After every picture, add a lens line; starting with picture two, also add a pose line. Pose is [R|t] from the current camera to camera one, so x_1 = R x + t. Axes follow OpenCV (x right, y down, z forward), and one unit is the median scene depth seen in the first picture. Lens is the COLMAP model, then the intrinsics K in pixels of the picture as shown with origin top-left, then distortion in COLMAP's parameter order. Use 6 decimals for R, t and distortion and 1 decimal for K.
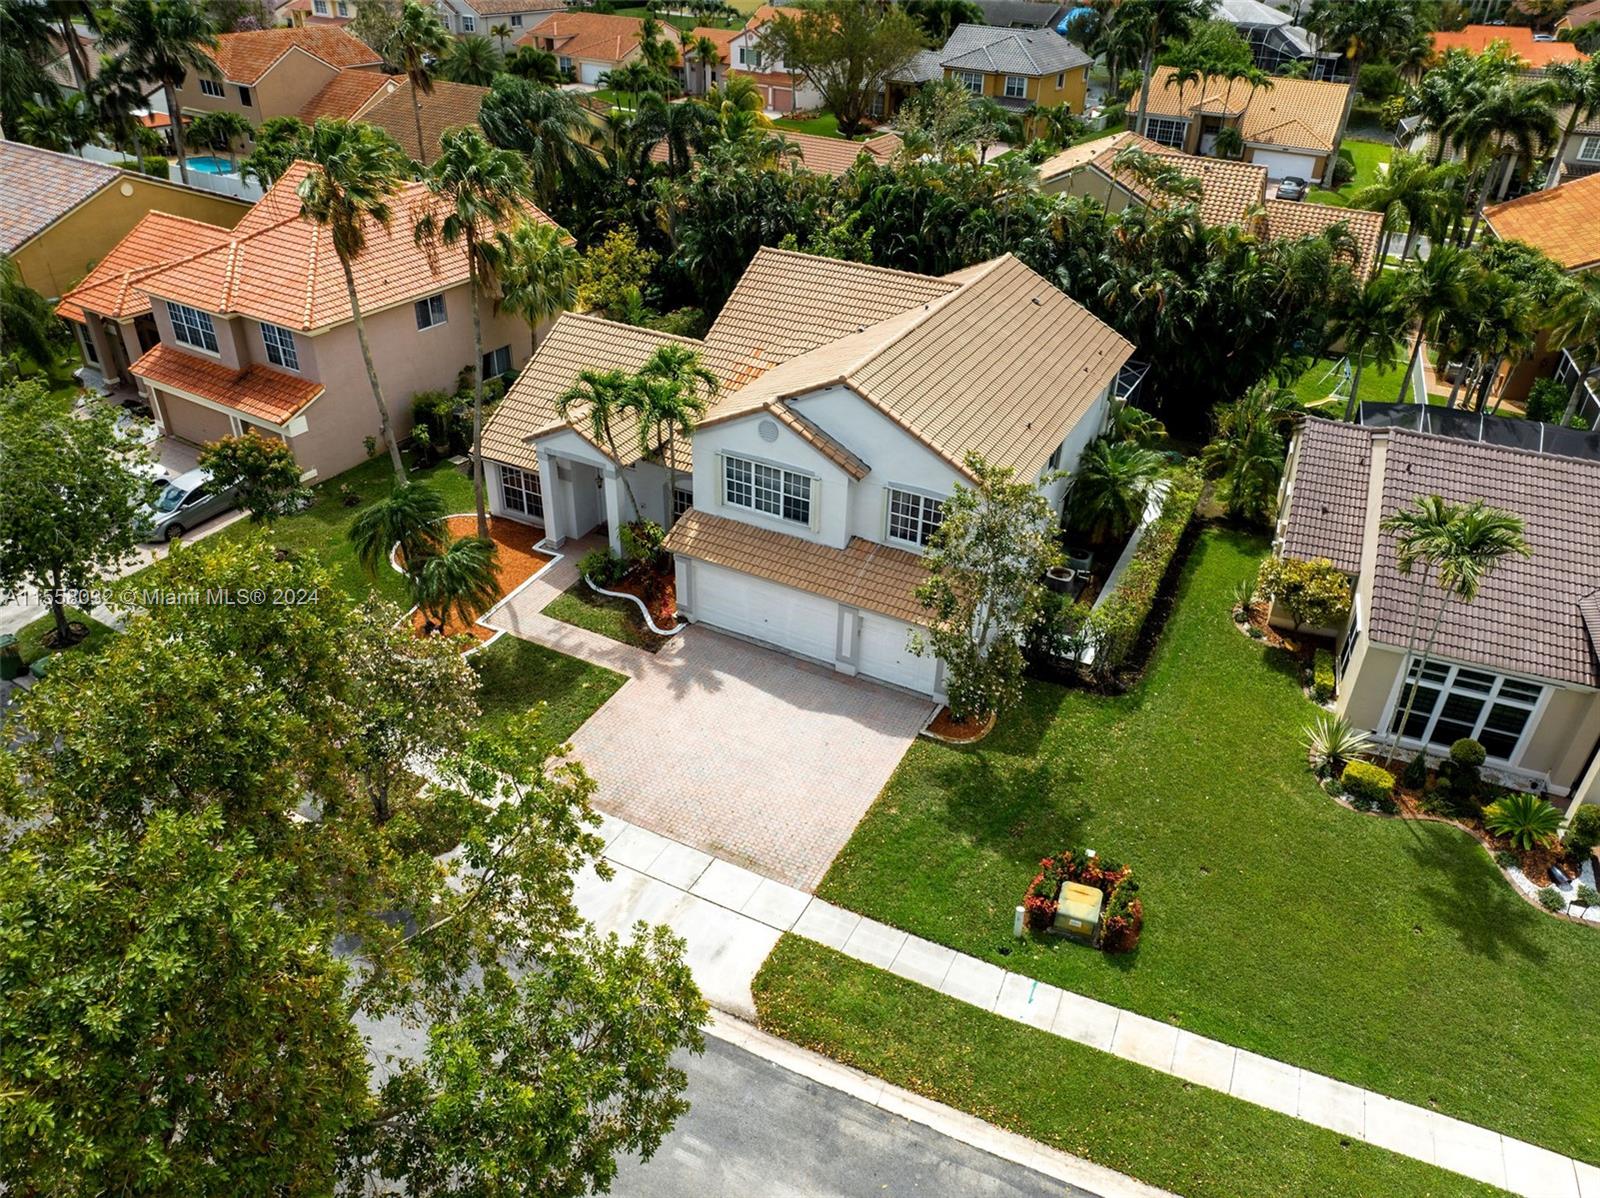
lens RADIAL K [[1129.7, 0, 807.4], [0, 1129.7, 598.7], [0, 0, 1]] dist [-0.052386, 0.019370]
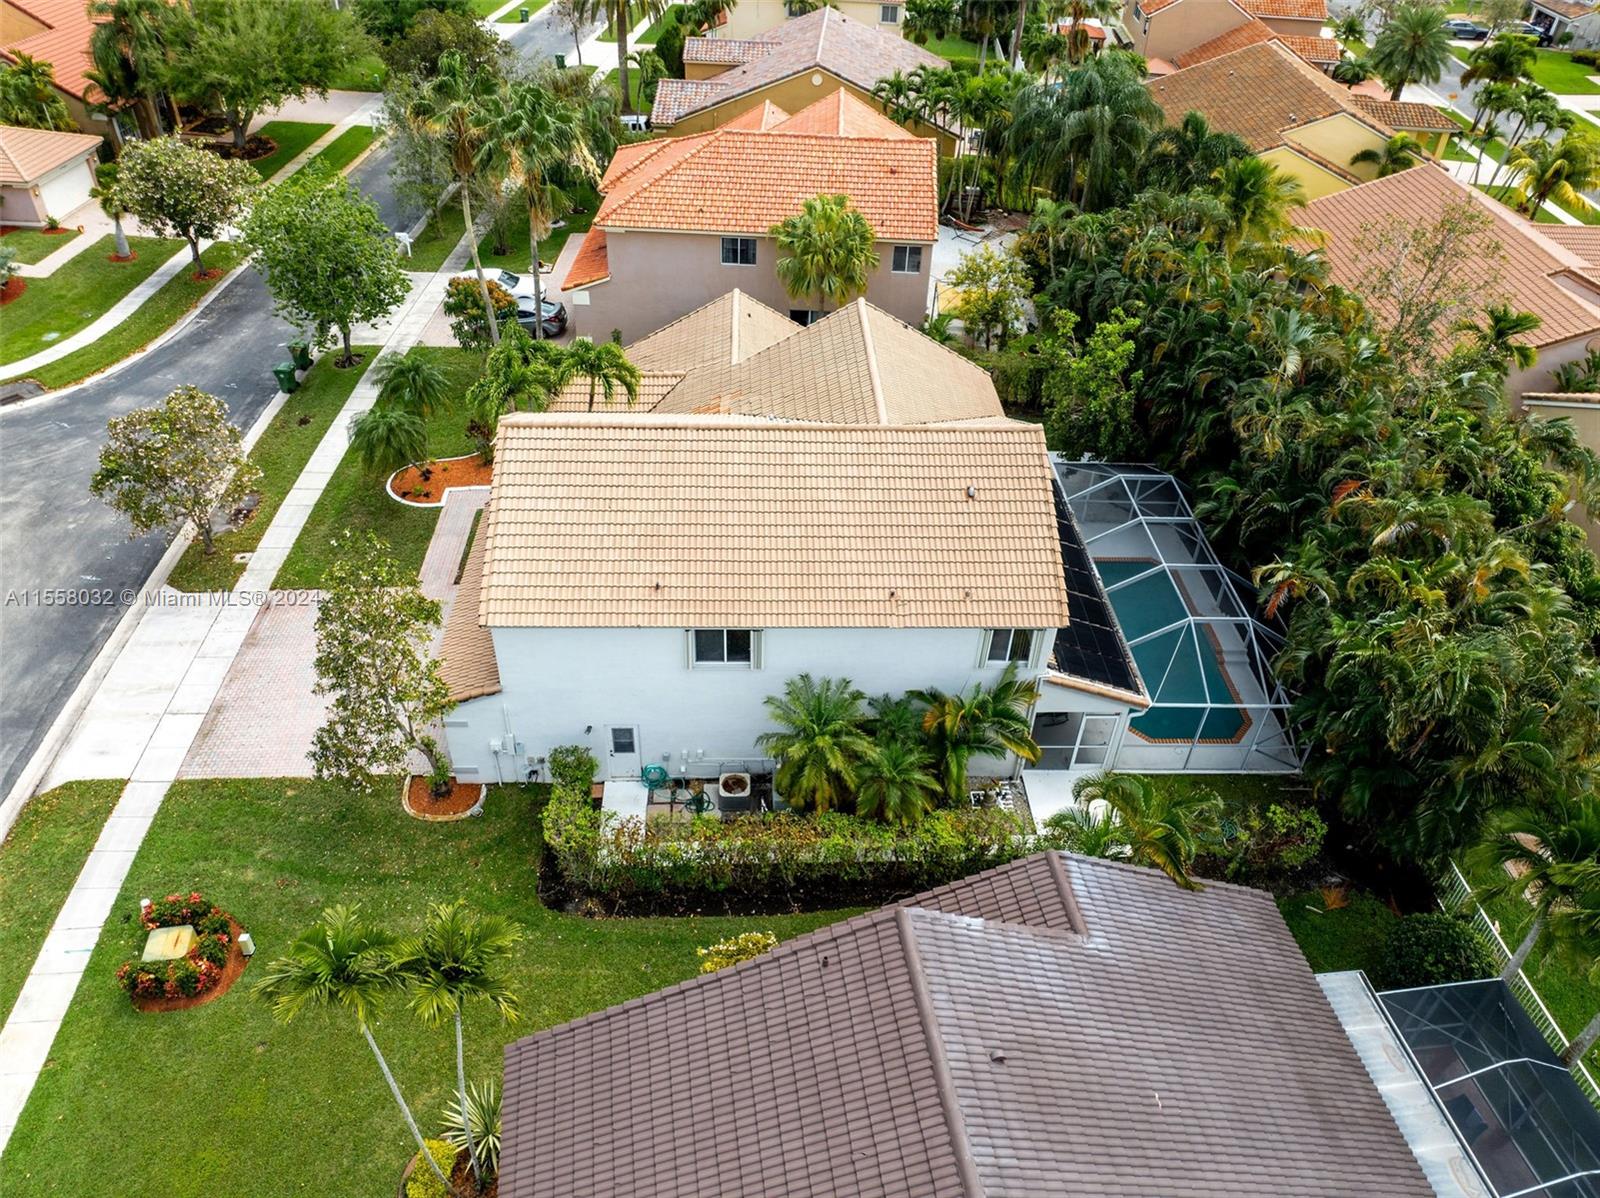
lens RADIAL K [[1129.7, 0, 804.1], [0, 1129.7, 604.2], [0, 0, 1]] dist [-0.052386, 0.019370]
pose [[0.496128, 0.533806, -0.684768, 0.810628], [-0.484307, 0.824725, 0.292019, -0.428201], [0.720627, 0.186759, 0.667696, 0.529658]]
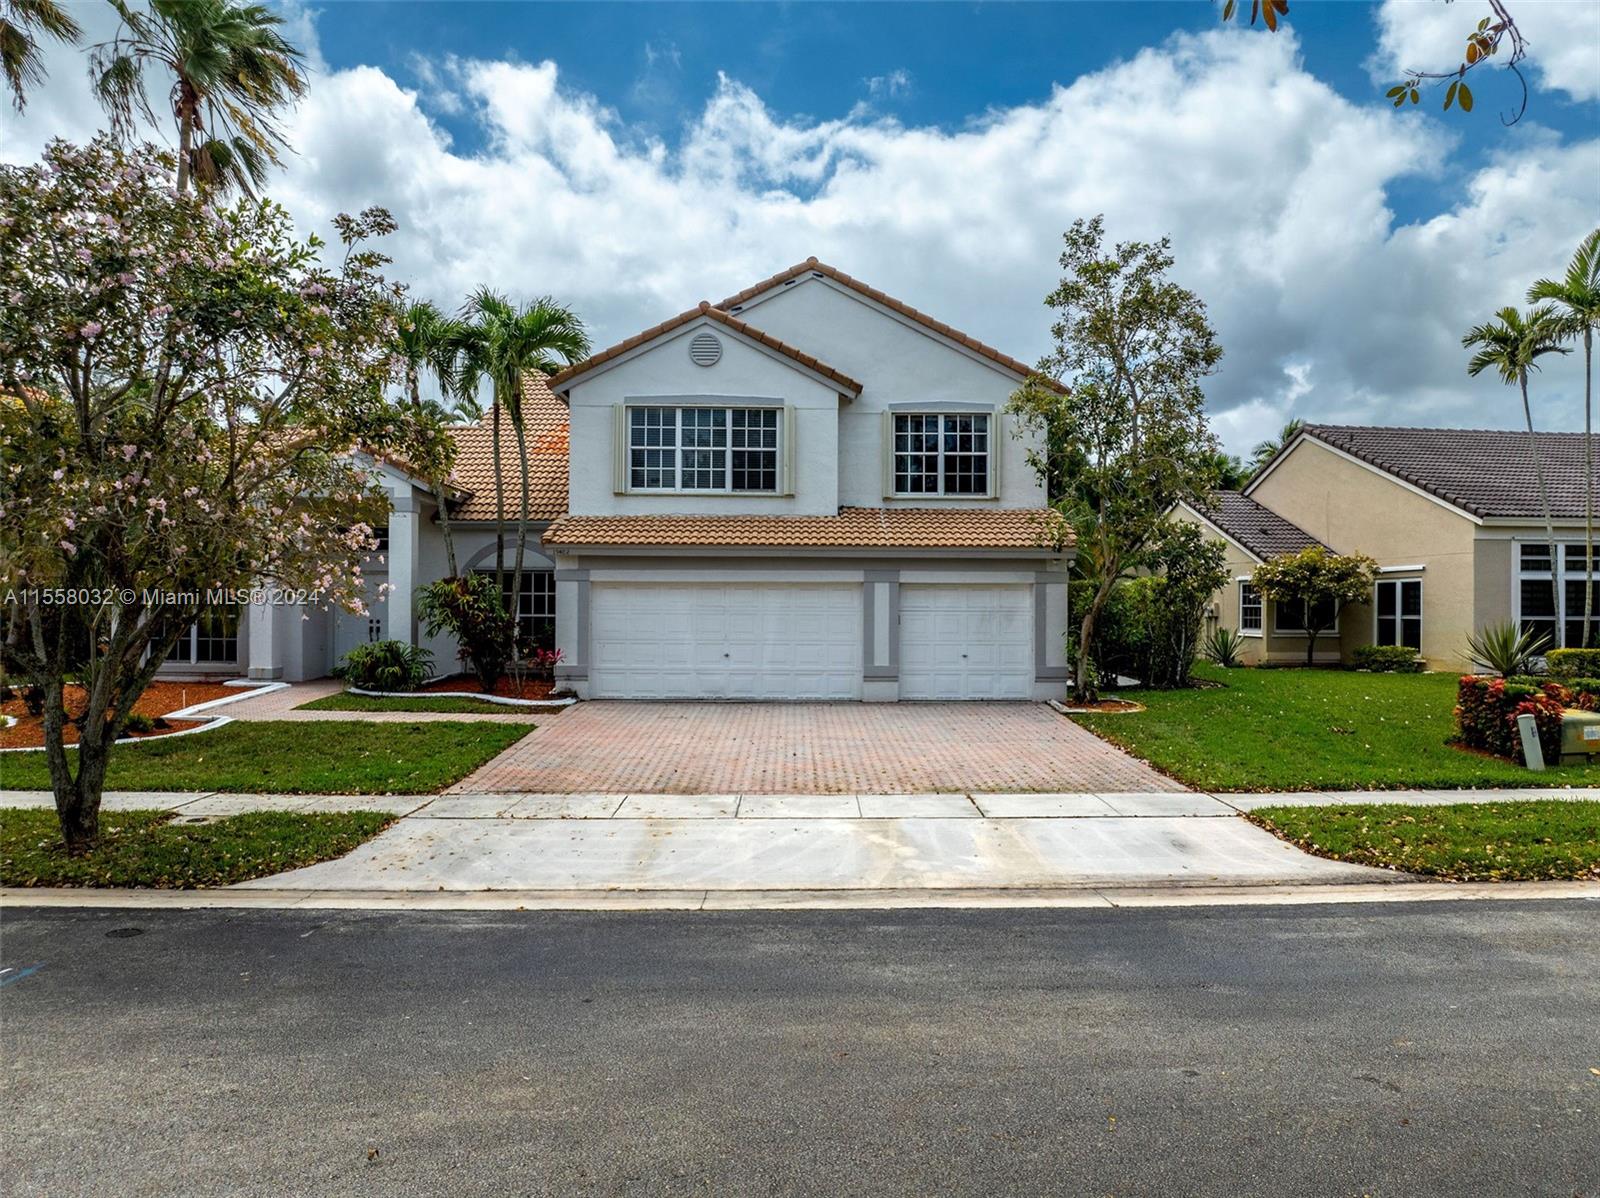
lens RADIAL K [[1129.7, 0, 808.9], [0, 1129.7, 590.0], [0, 0, 1]] dist [-0.052386, 0.019370]
pose [[0.881744, -0.019431, 0.471328, -0.286797], [0.272508, 0.836552, -0.475311, 0.294347], [-0.385054, 0.547543, 0.742919, 0.529472]]
